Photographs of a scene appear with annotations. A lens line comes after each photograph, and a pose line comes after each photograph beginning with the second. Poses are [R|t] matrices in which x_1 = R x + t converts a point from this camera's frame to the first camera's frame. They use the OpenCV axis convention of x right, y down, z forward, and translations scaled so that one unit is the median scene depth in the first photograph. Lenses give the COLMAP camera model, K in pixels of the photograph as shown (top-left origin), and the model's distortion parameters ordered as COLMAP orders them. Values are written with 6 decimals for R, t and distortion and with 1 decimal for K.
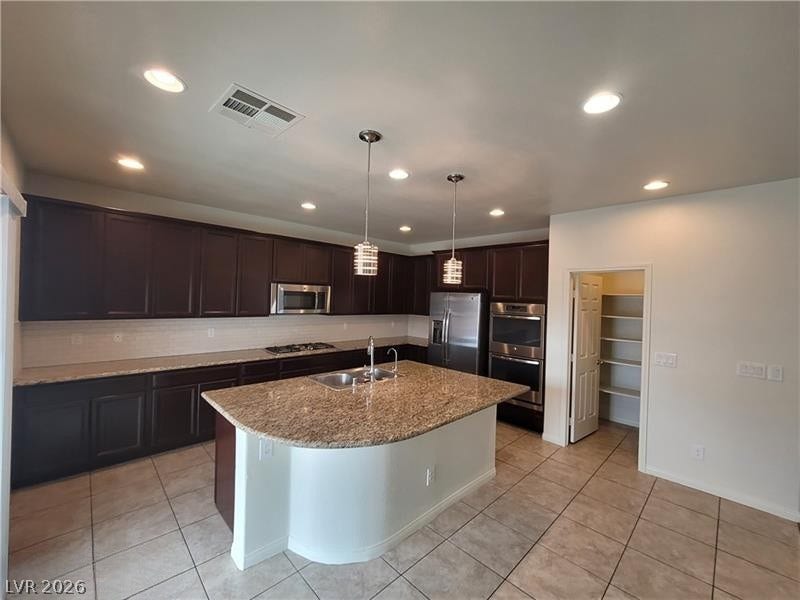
lens RADIAL K [[325.9, 0, 399.7], [0, 325.9, 298.9], [0, 0, 1]] dist [-0.002044, 0.001302]
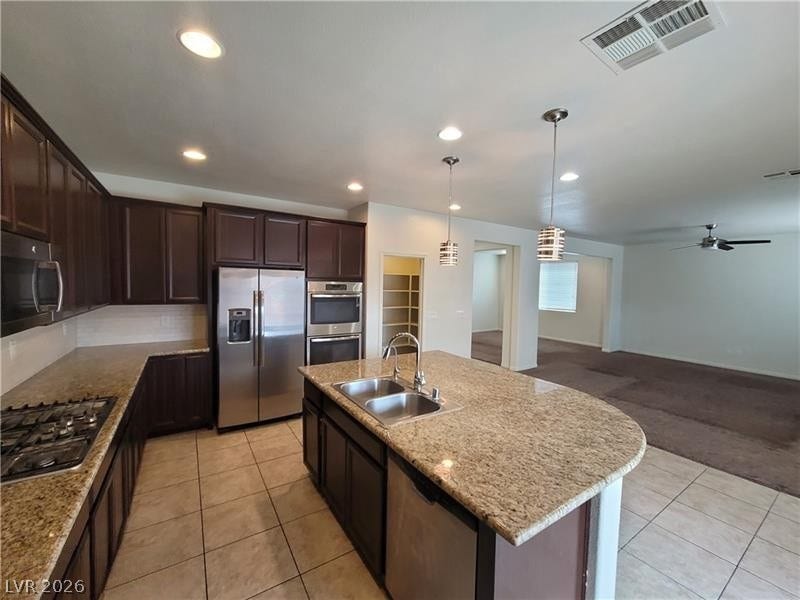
lens RADIAL K [[325.9, 0, 401.3], [0, 325.9, 301.0], [0, 0, 1]] dist [-0.002044, 0.001302]
pose [[0.182938, -0.074702, 0.980282, -0.612022], [-0.022671, 0.996523, 0.080170, -0.012763], [-0.982863, -0.036890, 0.180608, 0.664255]]
